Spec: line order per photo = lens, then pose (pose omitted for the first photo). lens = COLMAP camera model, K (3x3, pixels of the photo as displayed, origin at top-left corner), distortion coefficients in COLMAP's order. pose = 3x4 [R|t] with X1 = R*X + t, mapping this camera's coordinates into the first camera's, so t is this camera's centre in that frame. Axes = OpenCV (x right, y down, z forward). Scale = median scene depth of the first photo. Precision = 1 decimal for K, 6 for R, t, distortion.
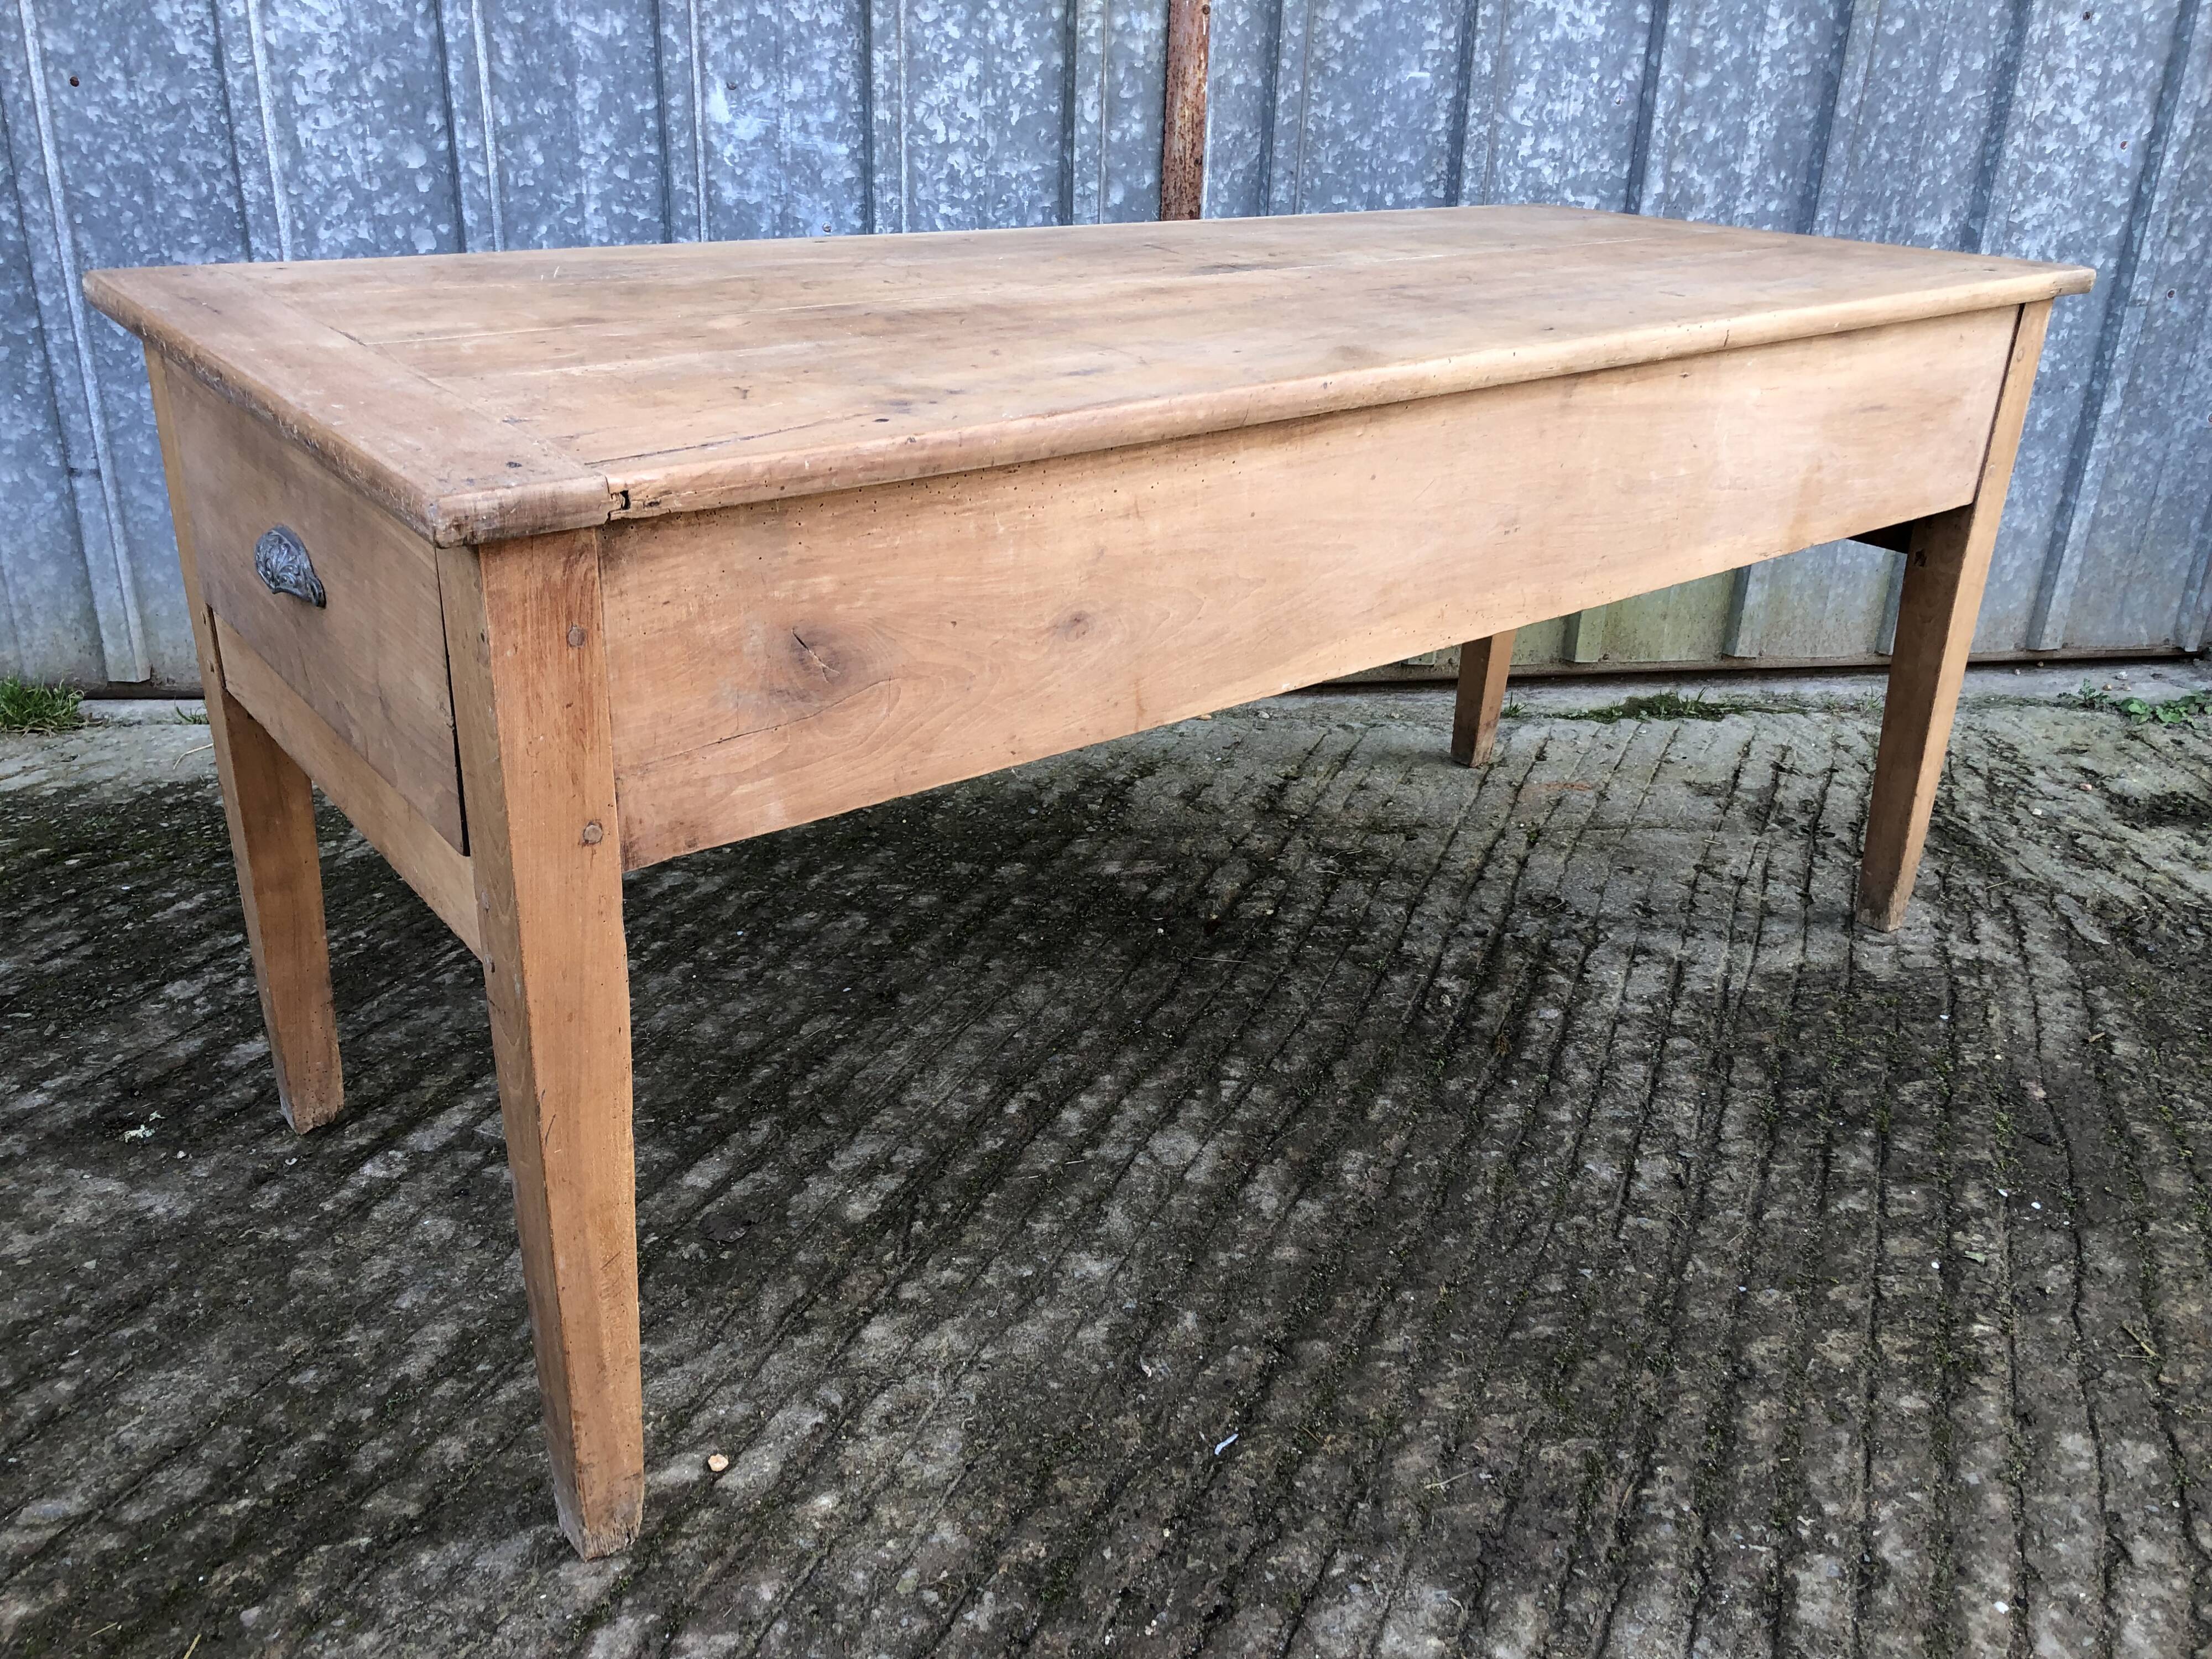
lens RADIAL K [[1815.7, 0, 1094.9], [0, 1815.7, 799.4], [0, 0, 1]] dist [-0.003798, 0.034458]
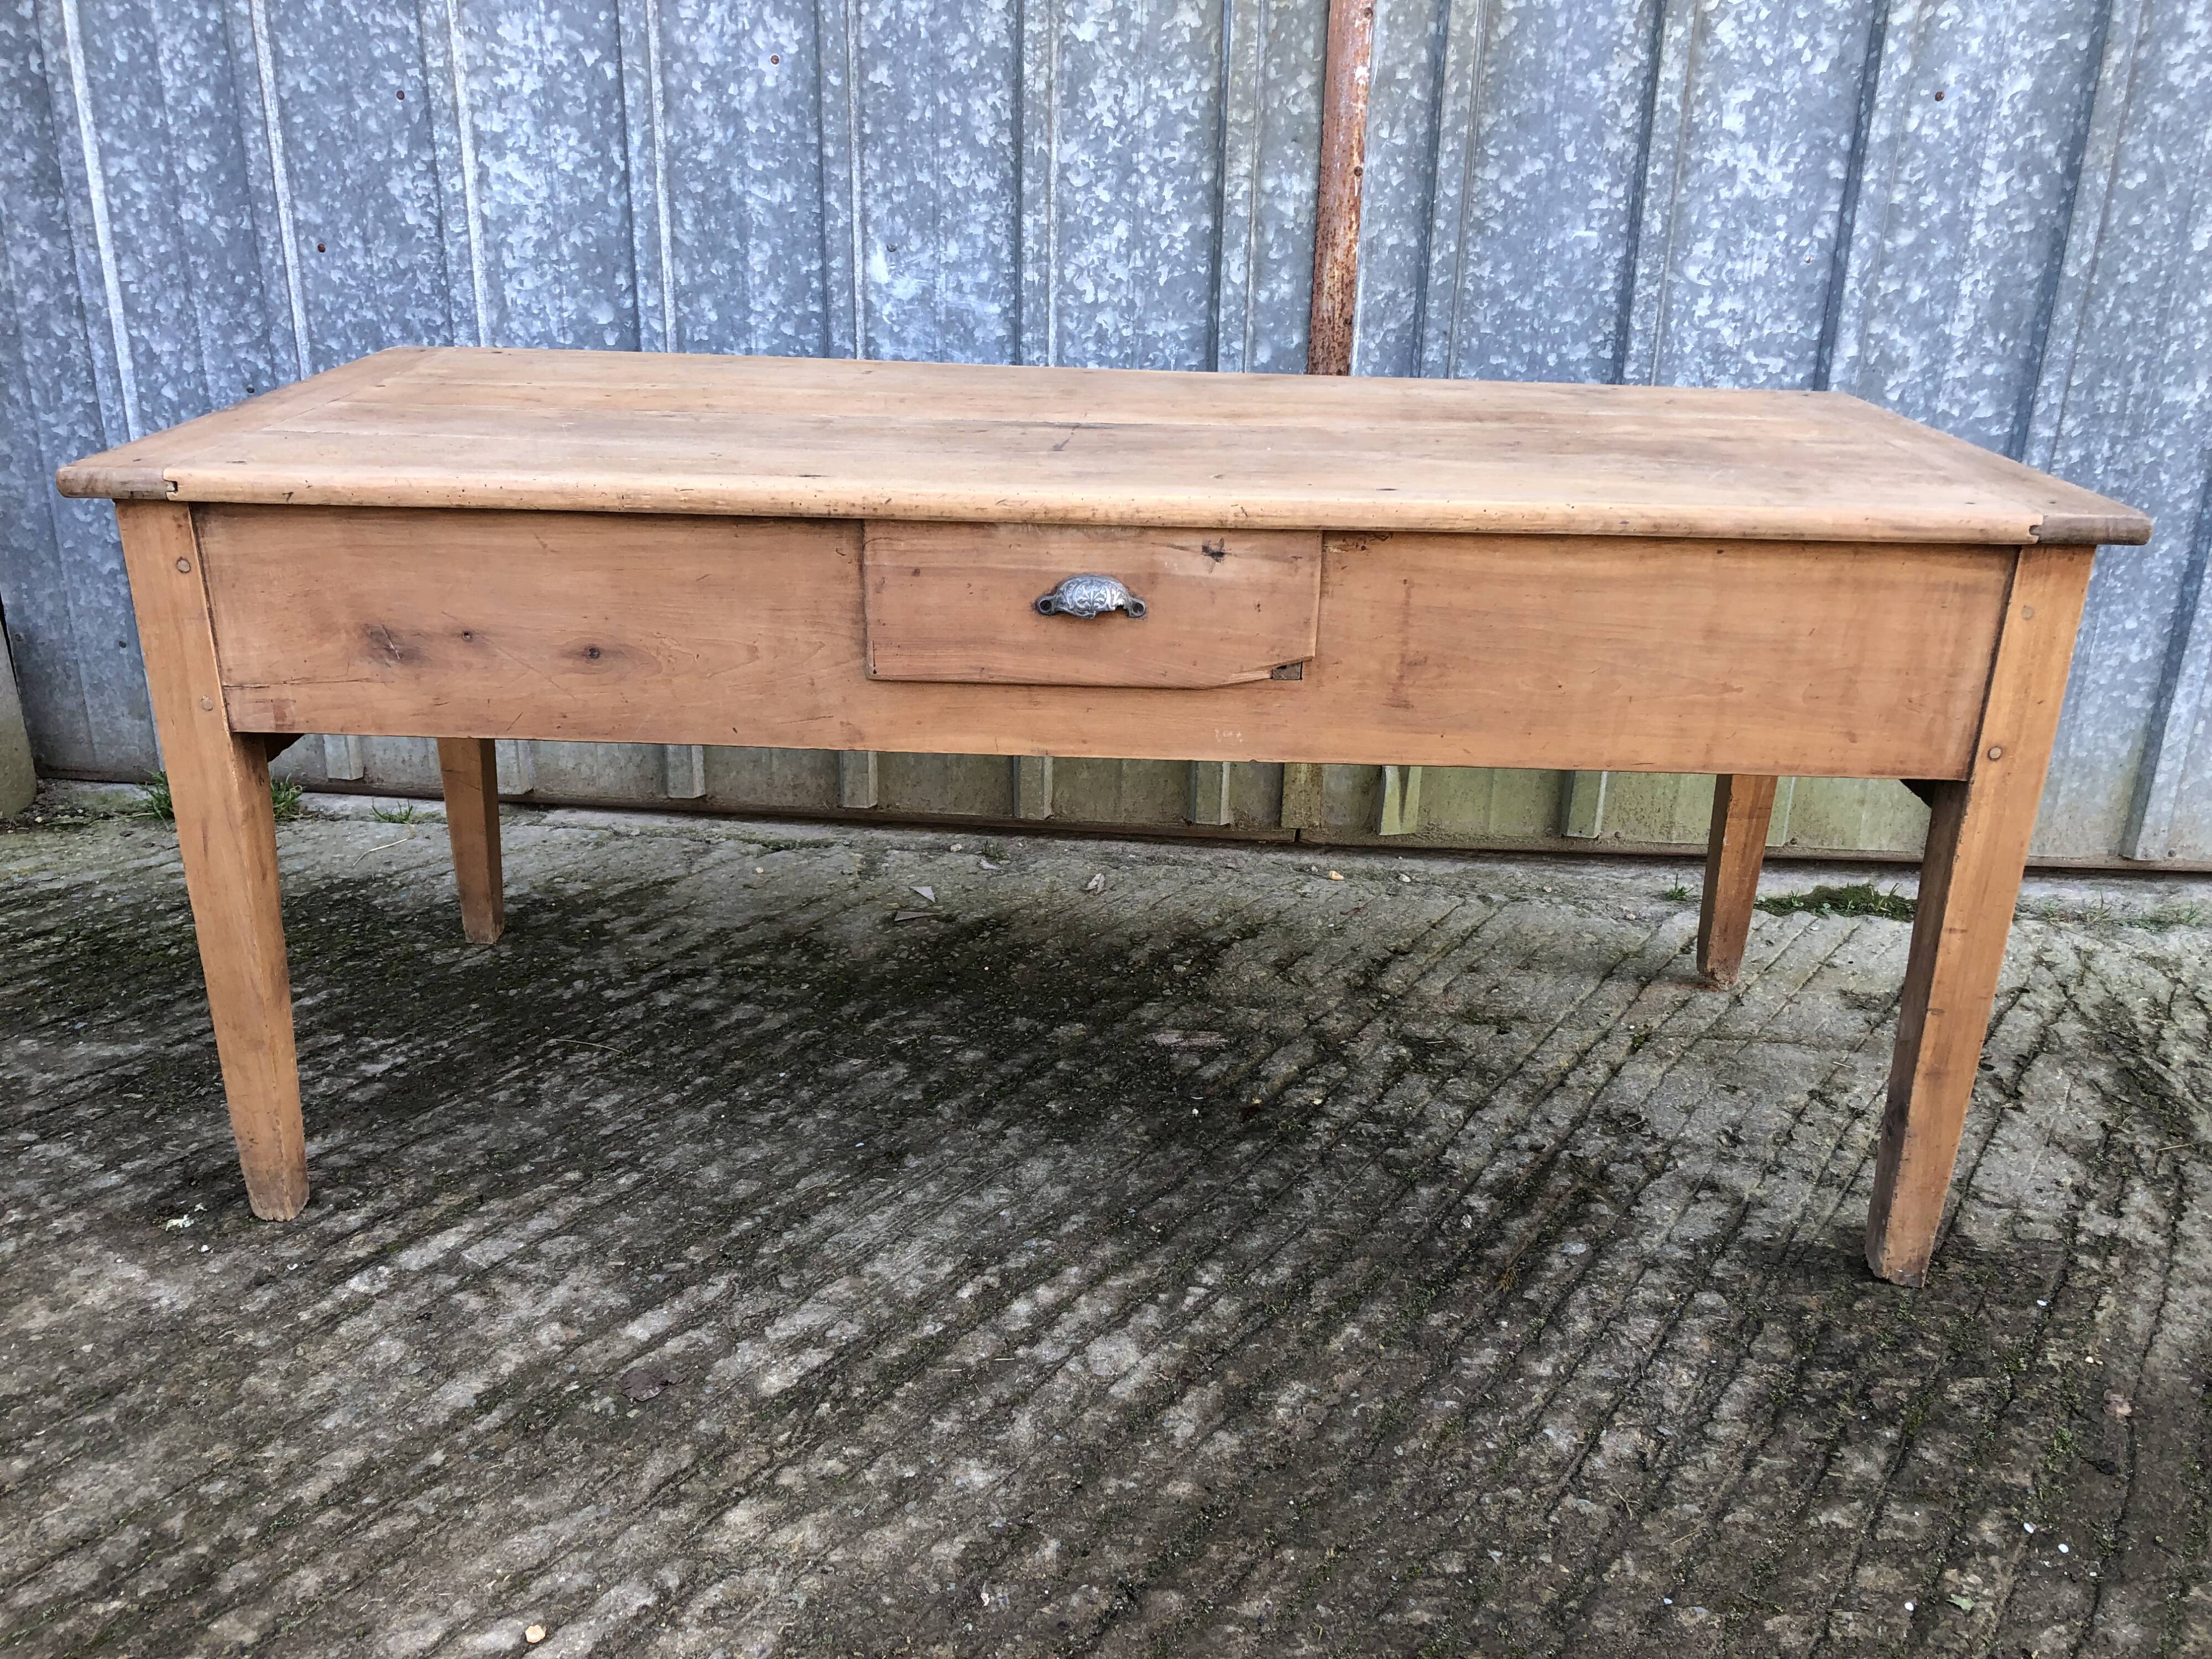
lens RADIAL K [[1815.7, 0, 1098.2], [0, 1815.7, 805.5], [0, 0, 1]] dist [-0.003798, 0.034458]
pose [[0.976228, 0.063978, -0.207090, 0.151770], [-0.072838, 0.996714, -0.035442, -0.045956], [0.204142, 0.049683, 0.977680, 0.021892]]
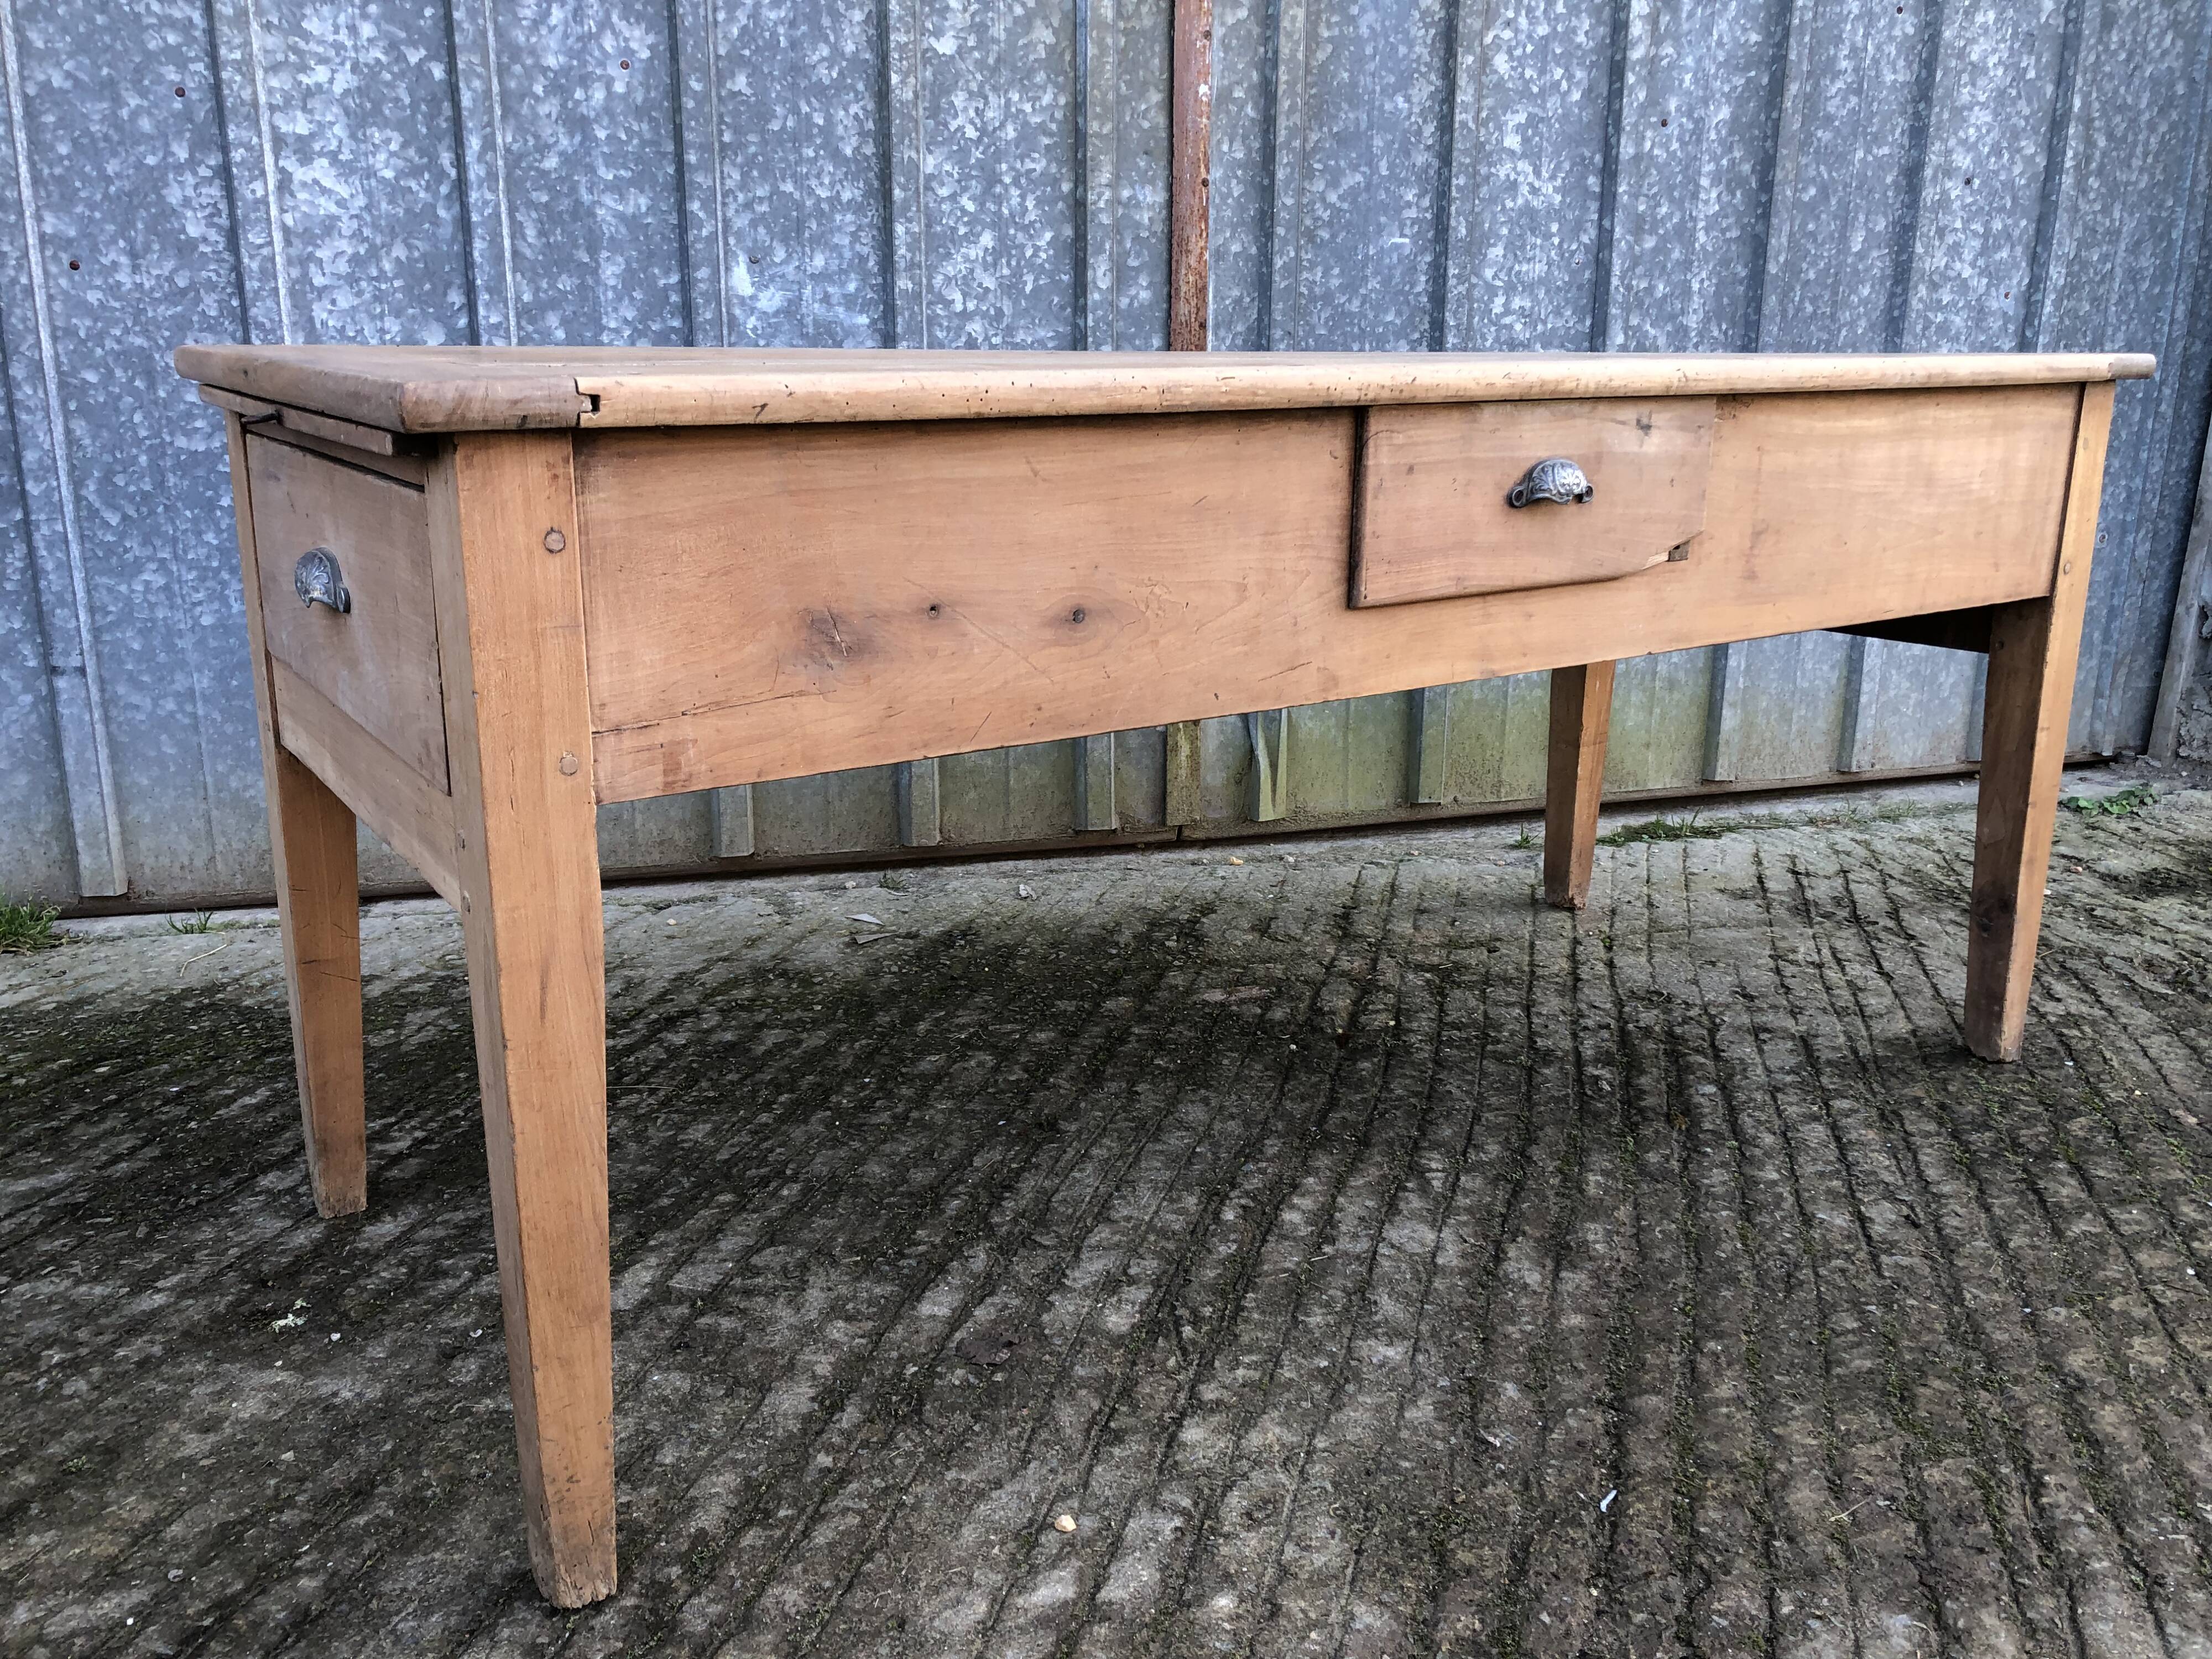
lens RADIAL K [[1815.7, 0, 1098.2], [0, 1815.7, 799.5], [0, 0, 1]] dist [-0.003798, 0.034458]
pose [[0.989839, -0.061081, 0.128407, -0.158374], [0.078948, 0.987138, -0.139018, 0.058734], [-0.118264, 0.147743, 0.981930, 0.030267]]
